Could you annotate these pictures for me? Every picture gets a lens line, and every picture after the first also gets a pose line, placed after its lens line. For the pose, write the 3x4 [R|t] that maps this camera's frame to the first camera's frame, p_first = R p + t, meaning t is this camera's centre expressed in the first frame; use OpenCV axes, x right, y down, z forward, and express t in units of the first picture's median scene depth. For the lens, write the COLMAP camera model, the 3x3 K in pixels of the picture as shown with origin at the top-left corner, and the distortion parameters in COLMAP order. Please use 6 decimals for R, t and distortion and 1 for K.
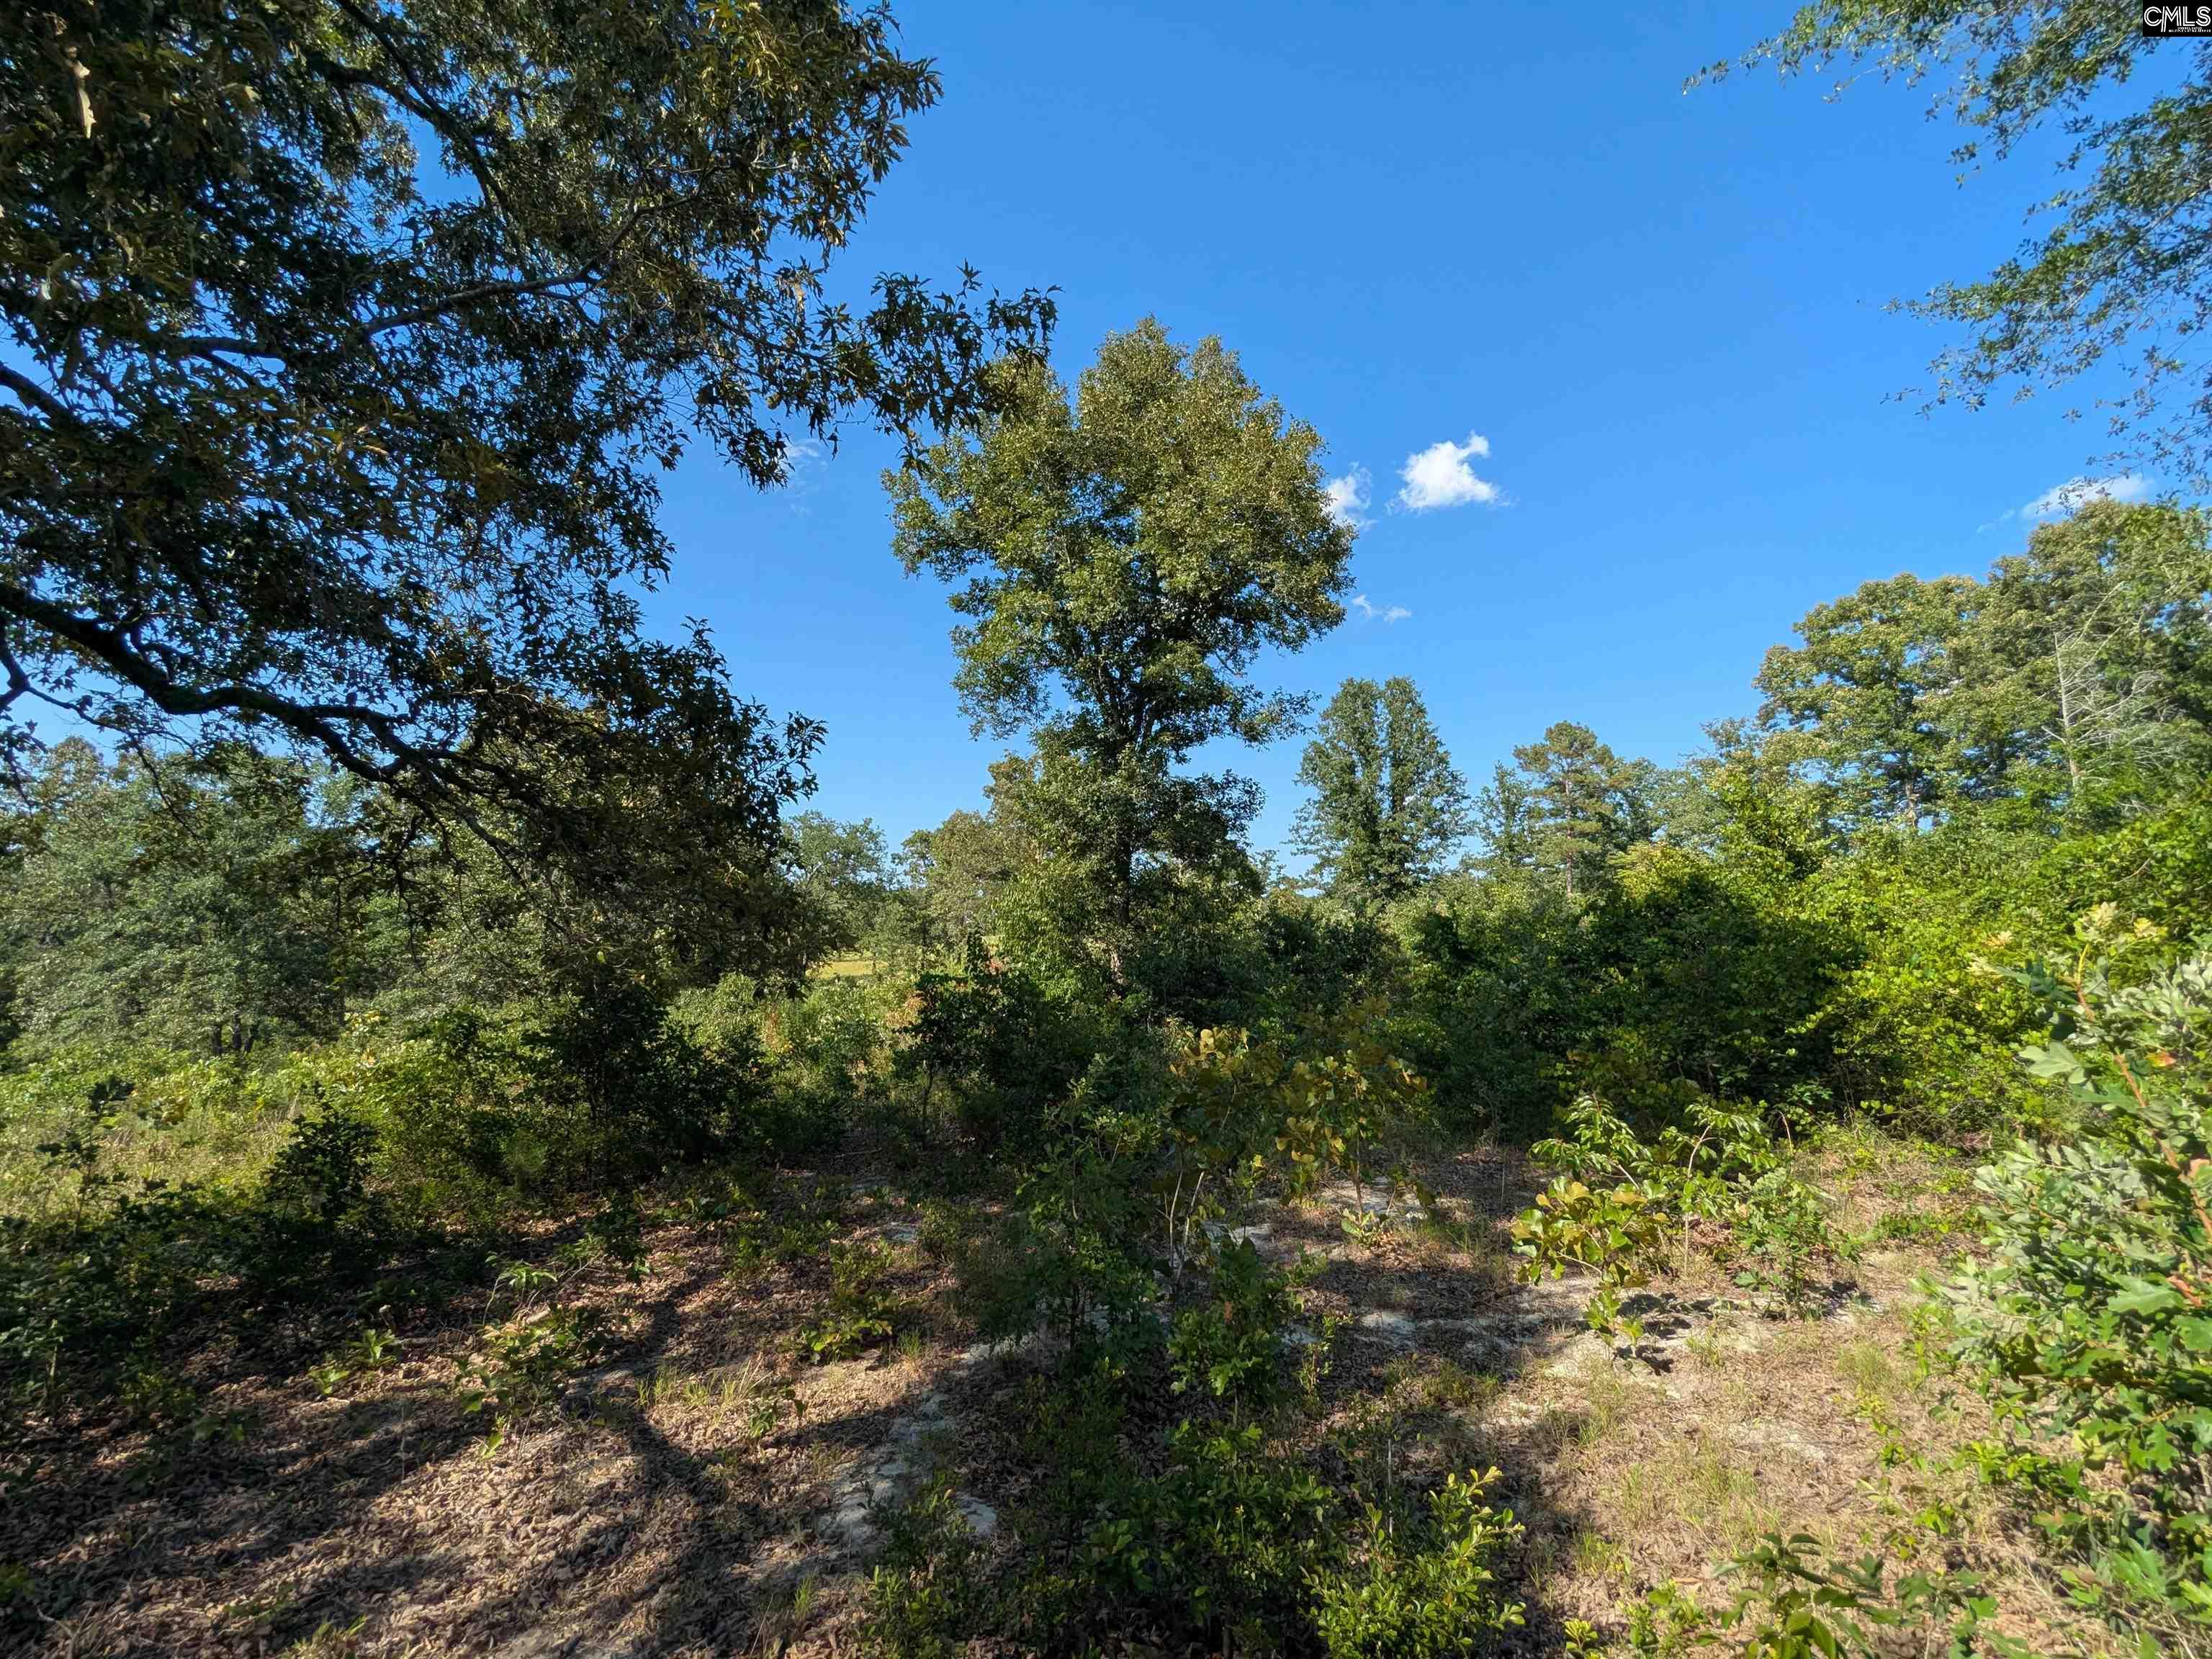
lens RADIAL K [[1046.5, 0, 1106.0], [0, 1046.5, 829.5], [0, 0, 1]] dist [-0.001912, -0.000439]
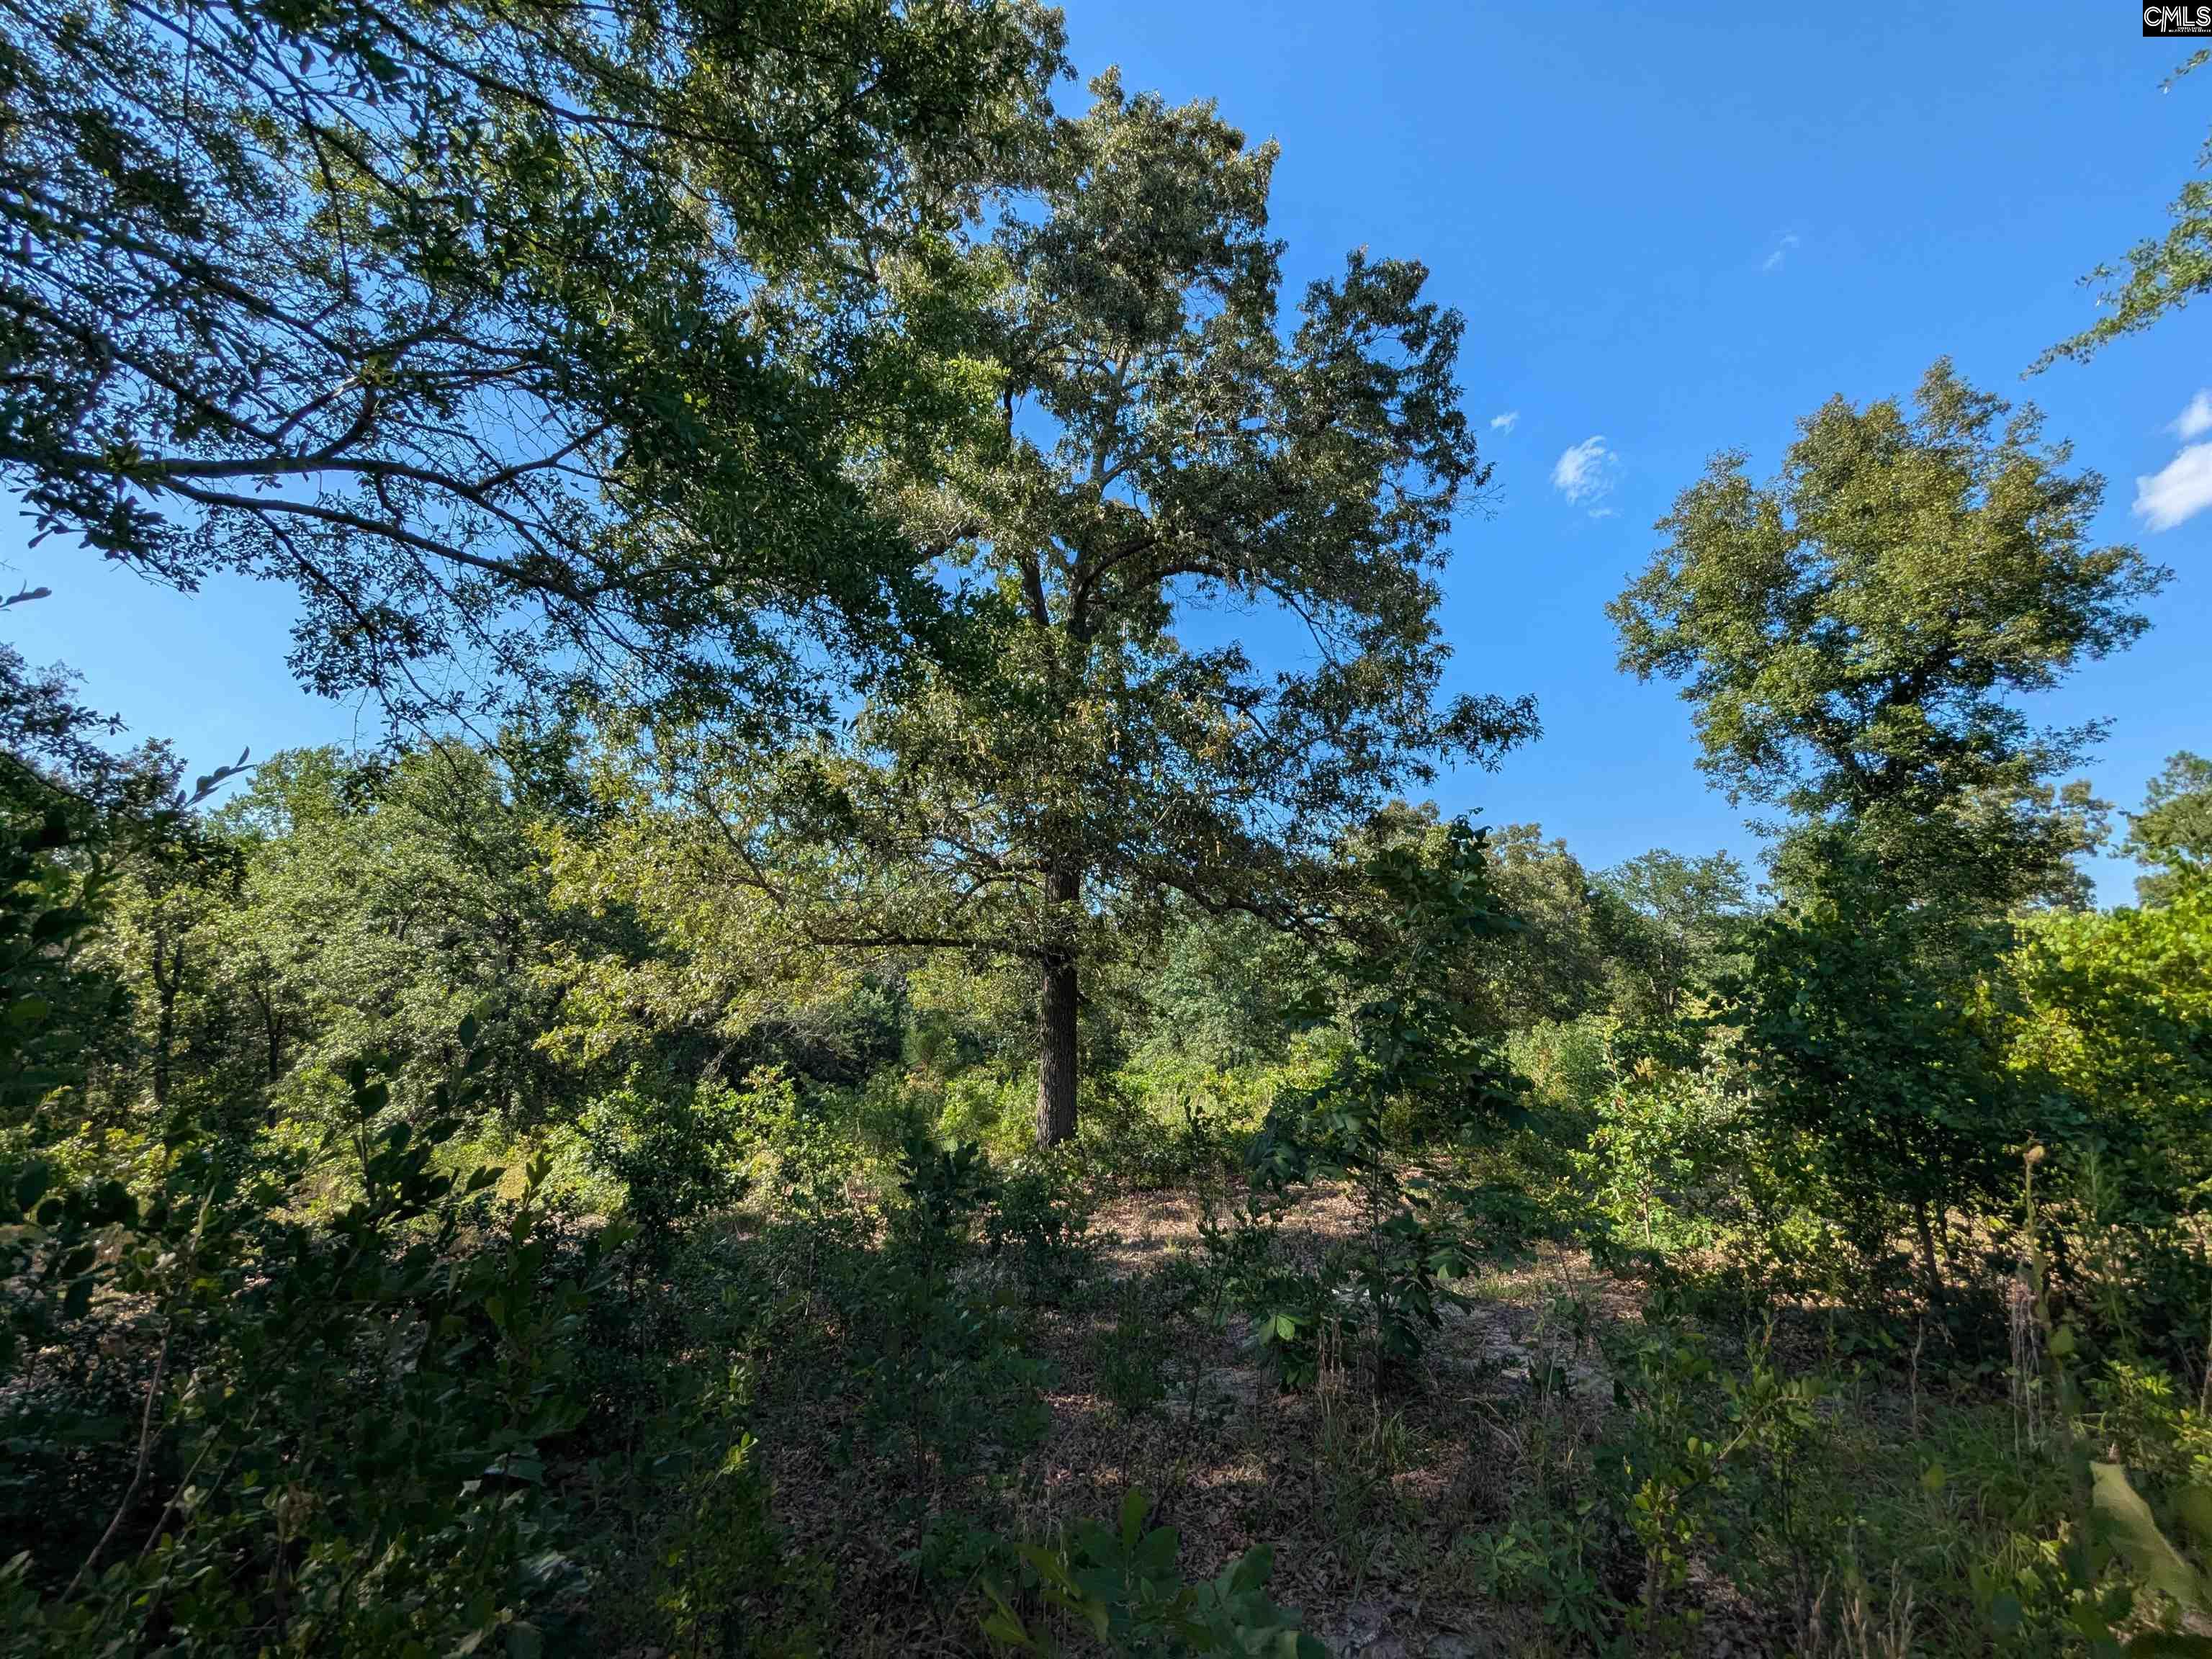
lens RADIAL K [[1046.5, 0, 1106.0], [0, 1046.5, 829.5], [0, 0, 1]] dist [-0.001912, -0.000439]
pose [[0.699688, -0.125121, -0.703407, 0.185704], [0.099842, 0.992008, -0.077143, -0.041878], [0.707438, -0.016253, 0.706588, -0.248831]]
